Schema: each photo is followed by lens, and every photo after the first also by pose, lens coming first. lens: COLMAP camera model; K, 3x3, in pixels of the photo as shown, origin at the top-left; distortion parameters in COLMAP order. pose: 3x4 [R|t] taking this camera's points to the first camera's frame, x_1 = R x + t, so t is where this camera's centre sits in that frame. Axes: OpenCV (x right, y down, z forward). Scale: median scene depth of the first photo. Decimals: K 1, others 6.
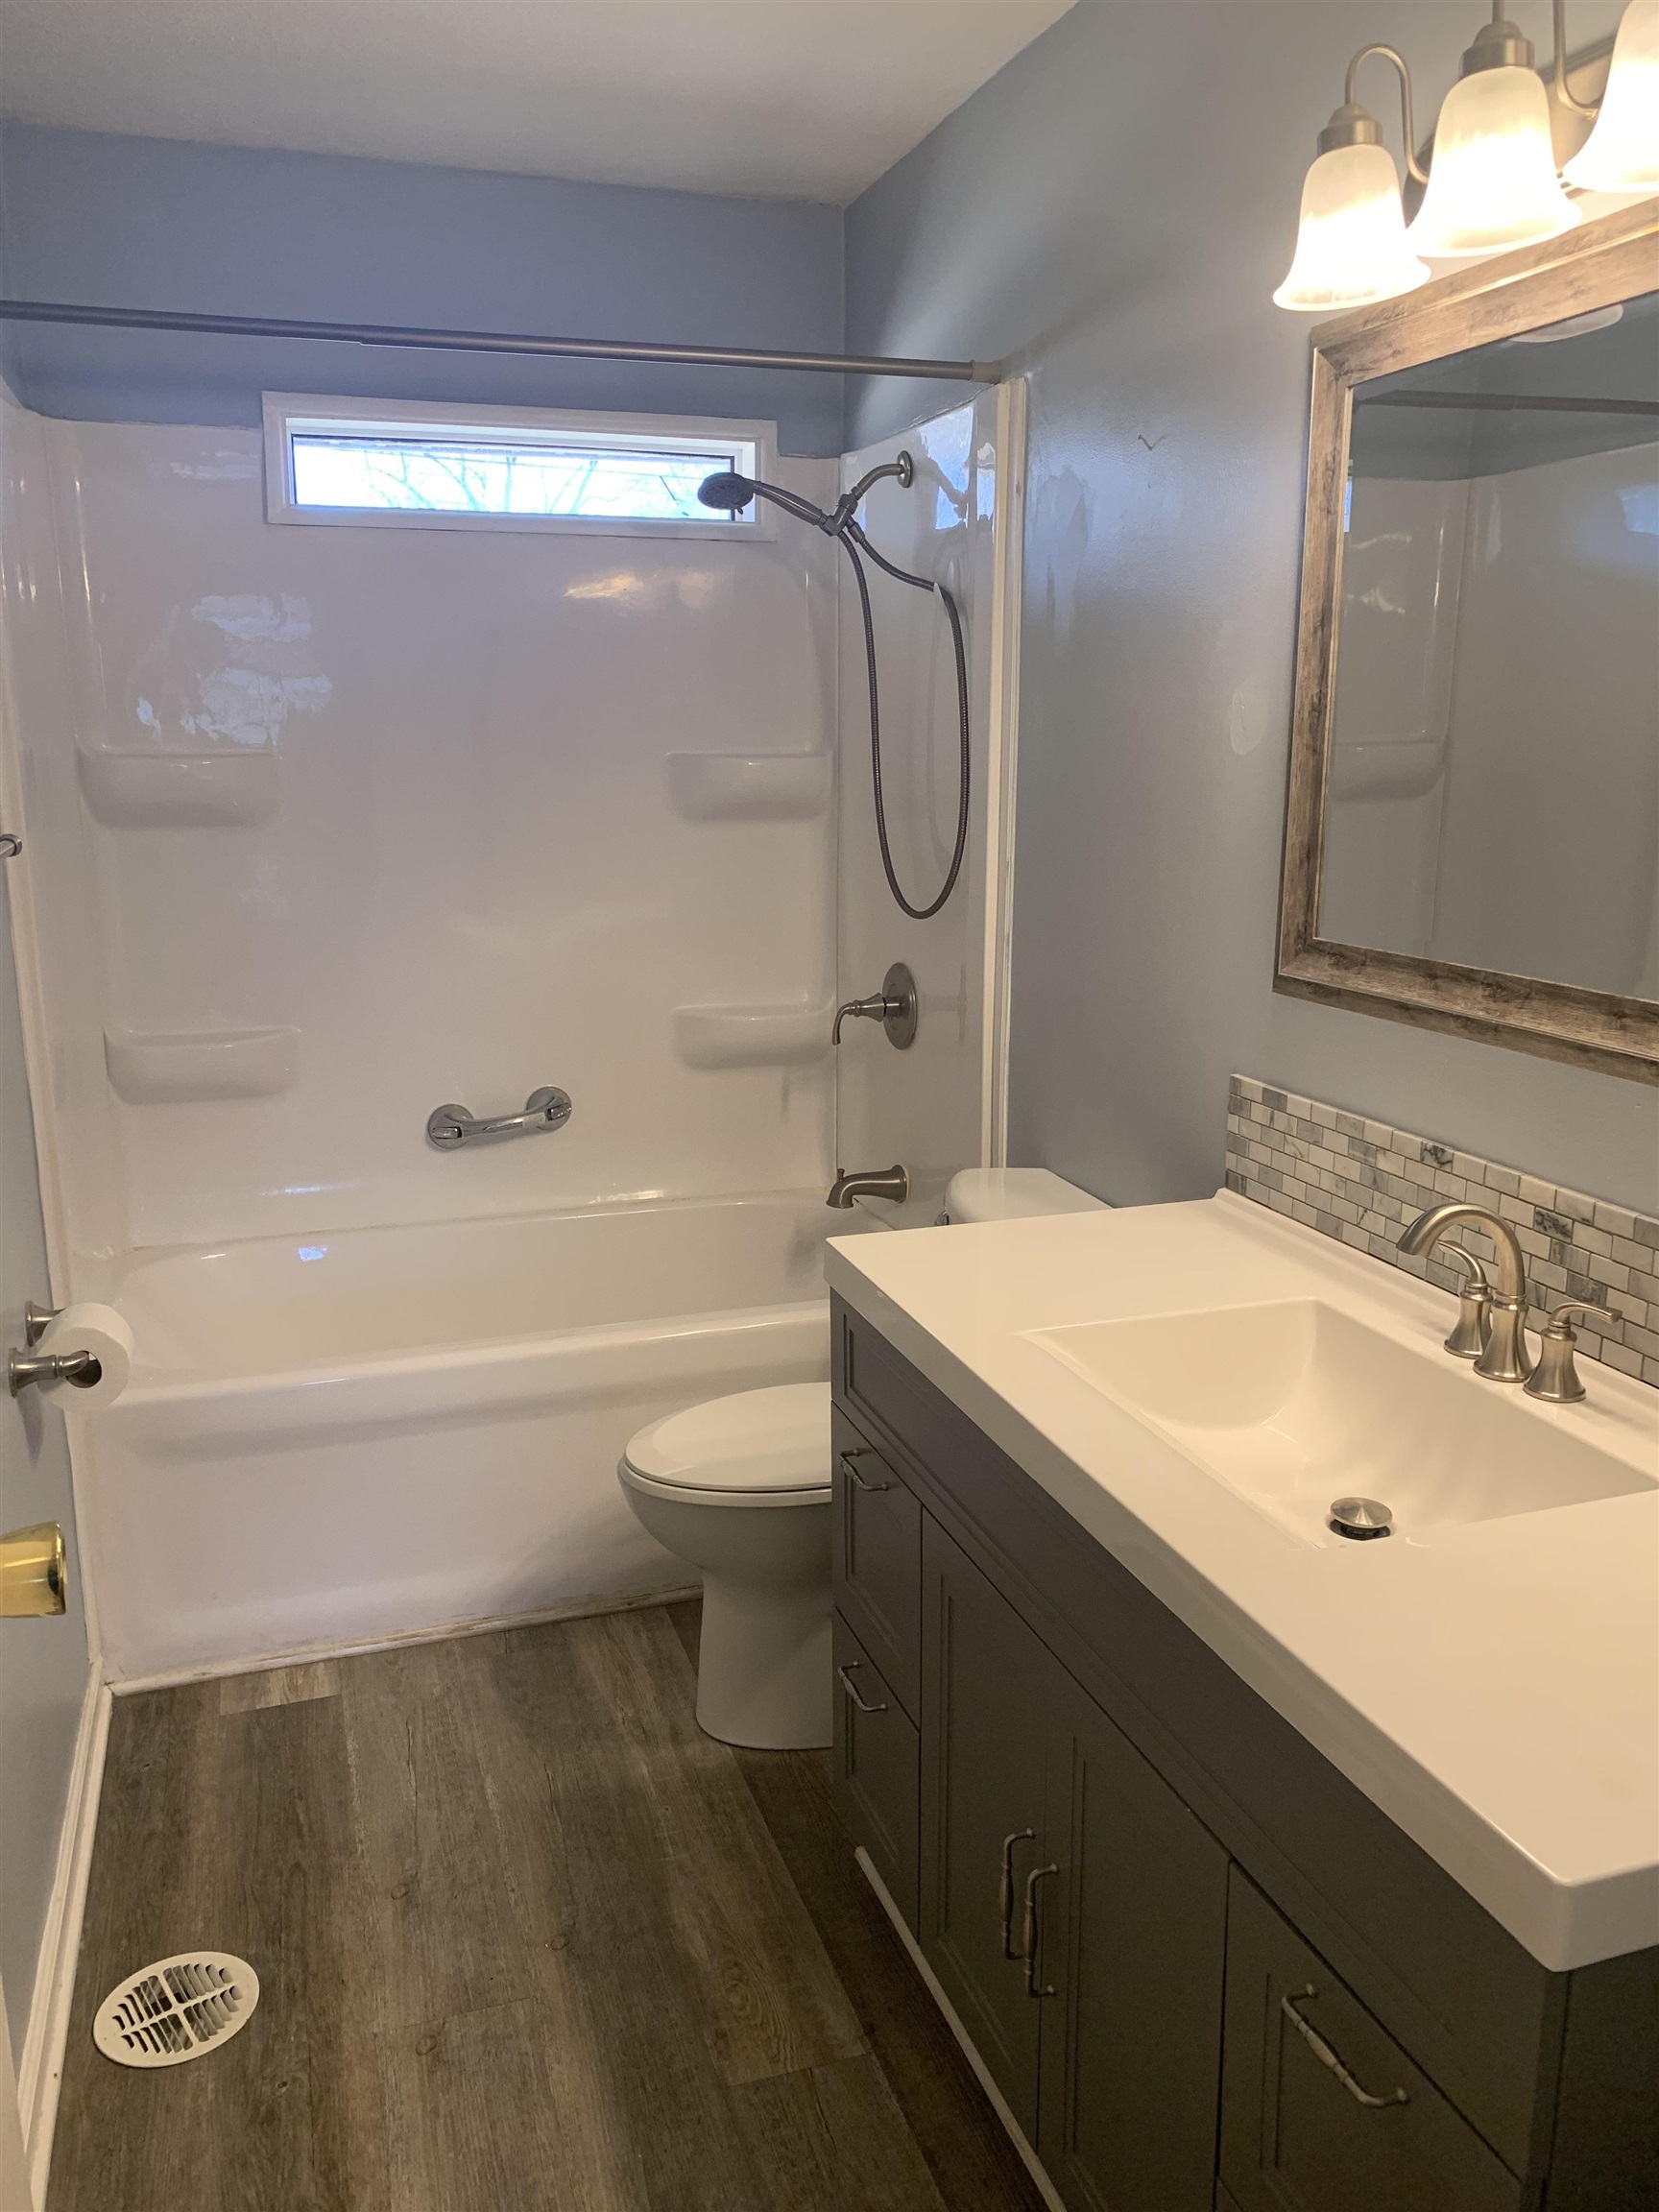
lens RADIAL K [[1698.7, 0, 831.2], [0, 1698.7, 1105.7], [0, 0, 1]] dist [0.026444, -0.039418]
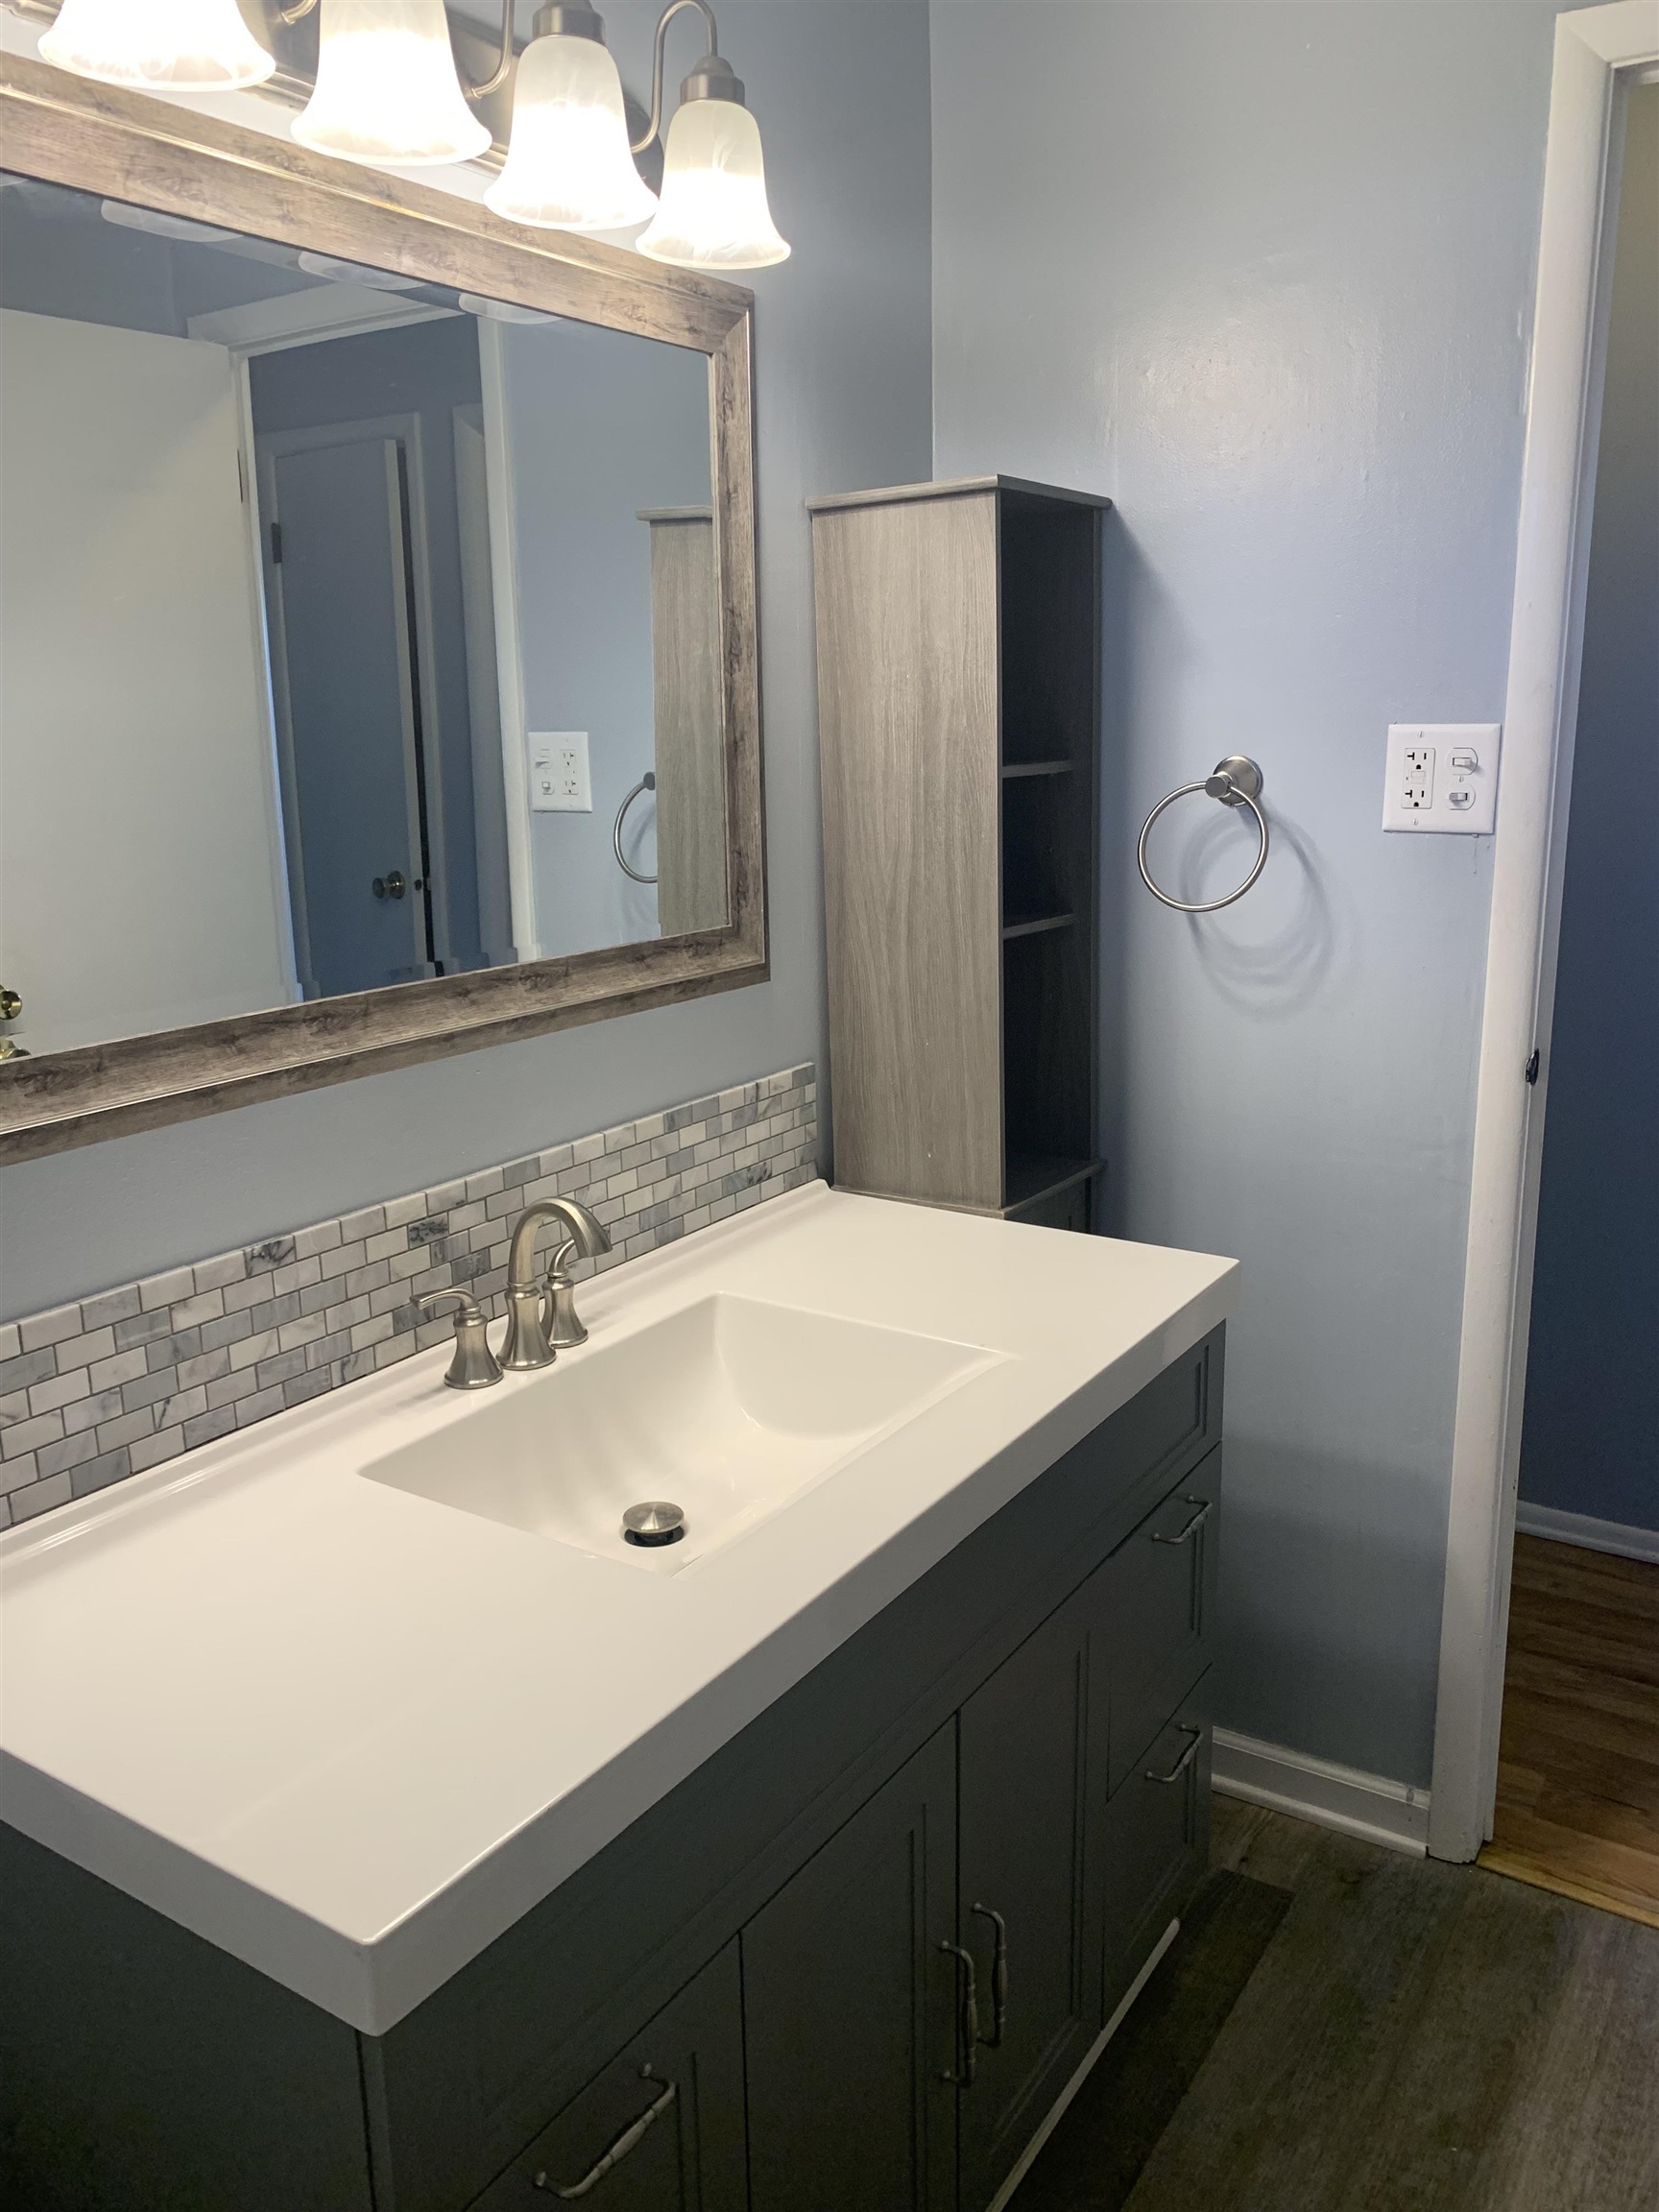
lens RADIAL K [[1698.7, 0, 830.8], [0, 1698.7, 1101.3], [0, 0, 1]] dist [0.026444, -0.039418]
pose [[-0.626589, -0.161839, 0.762361, -0.435348], [0.184884, 0.919410, 0.347135, -0.284858], [-0.757103, 0.358459, -0.546171, 1.303573]]
